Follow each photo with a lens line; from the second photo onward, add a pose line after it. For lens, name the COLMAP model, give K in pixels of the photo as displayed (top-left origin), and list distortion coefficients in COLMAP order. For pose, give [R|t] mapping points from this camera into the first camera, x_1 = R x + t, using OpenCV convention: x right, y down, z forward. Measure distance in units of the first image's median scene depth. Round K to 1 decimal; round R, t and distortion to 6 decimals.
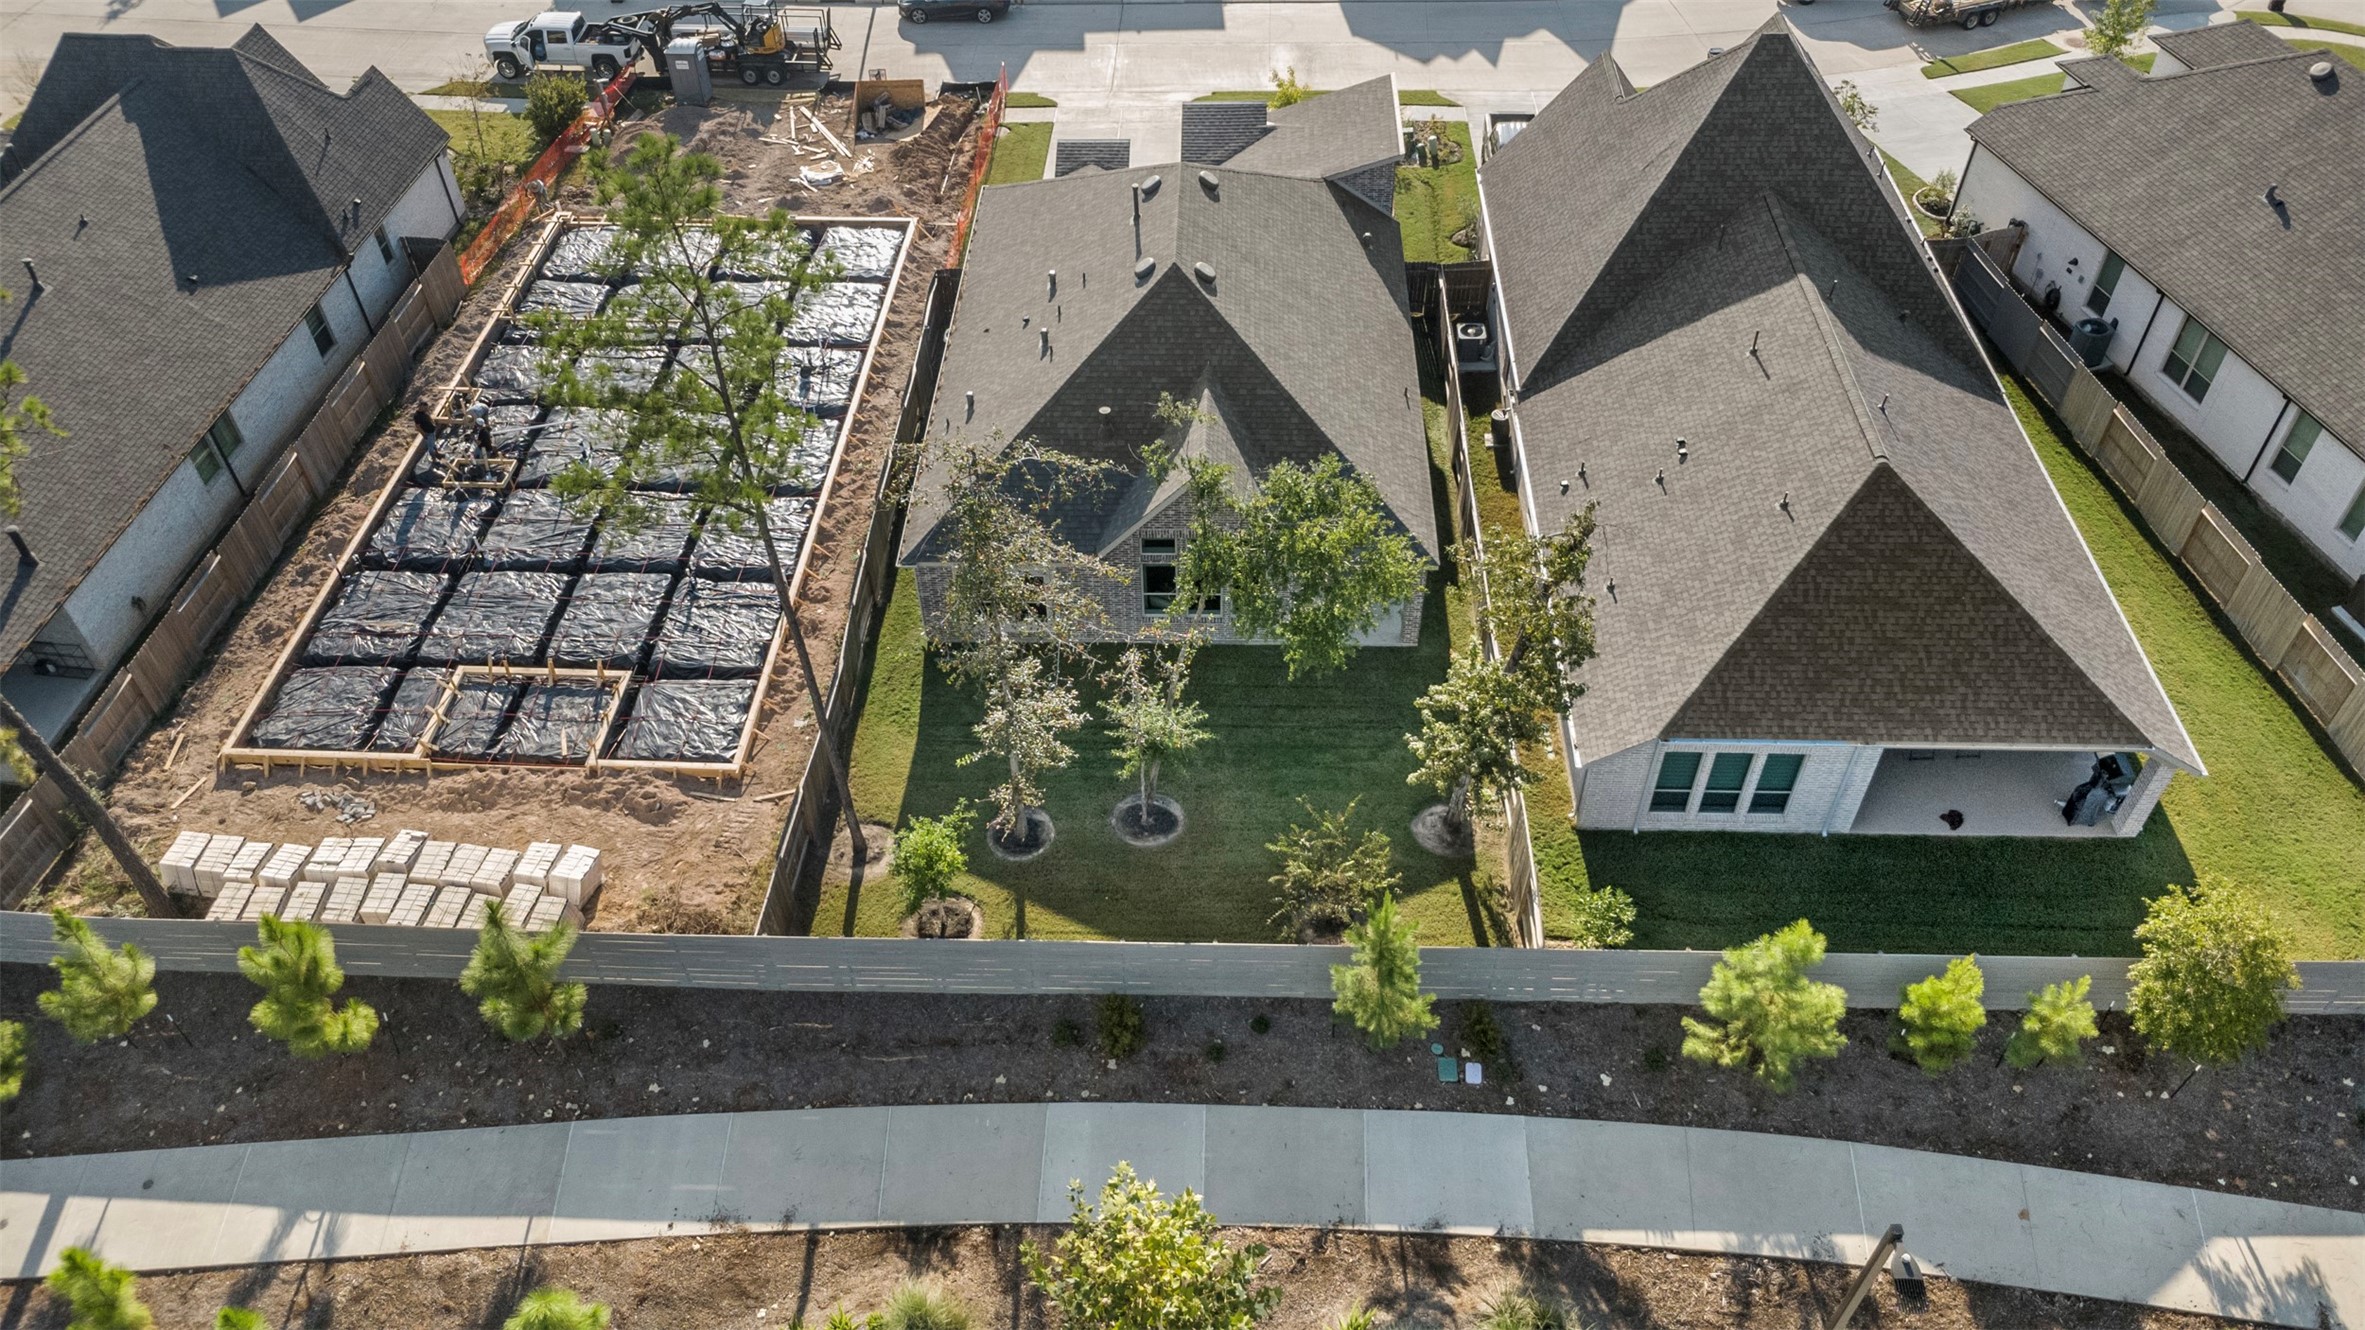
lens RADIAL K [[1677.2, 0, 1182.5], [0, 1677.2, 665.0], [0, 0, 1]] dist [0.000531, -0.002111]
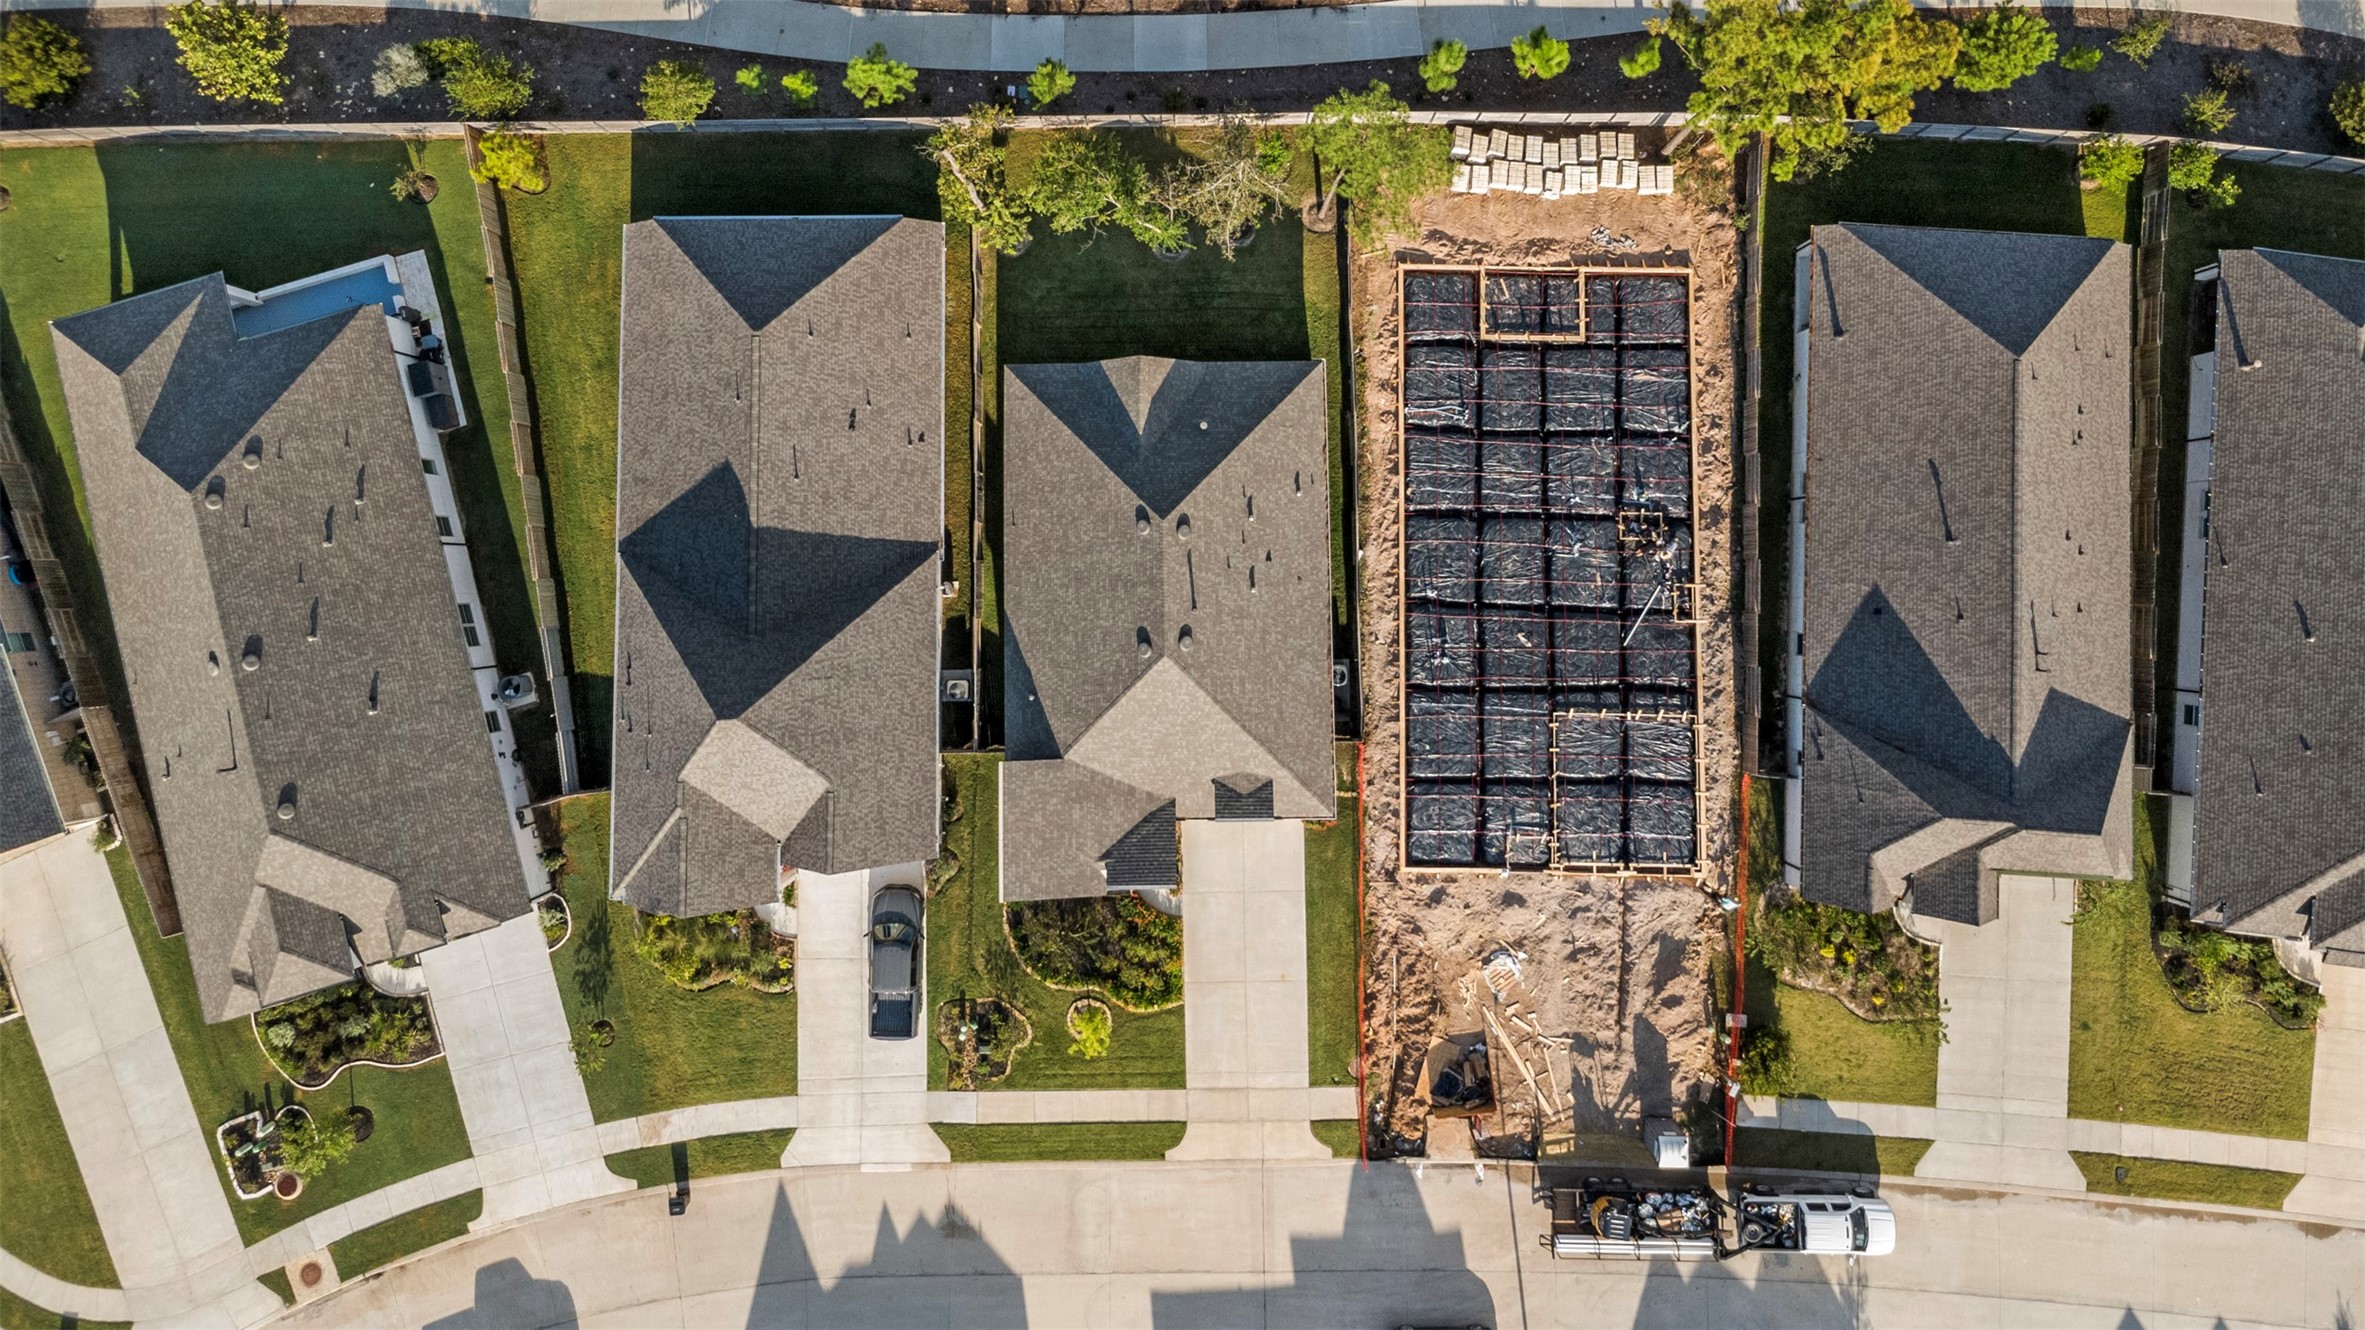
lens RADIAL K [[1746.6, 0, 1182.5], [0, 1746.6, 665.0], [0, 0, 1]] dist [-0.008222, -0.001478]
pose [[-0.999038, 0.039630, 0.018800, -0.047755], [-0.011161, -0.644171, 0.764800, -1.570191], [0.042420, 0.763854, 0.643994, 0.102978]]
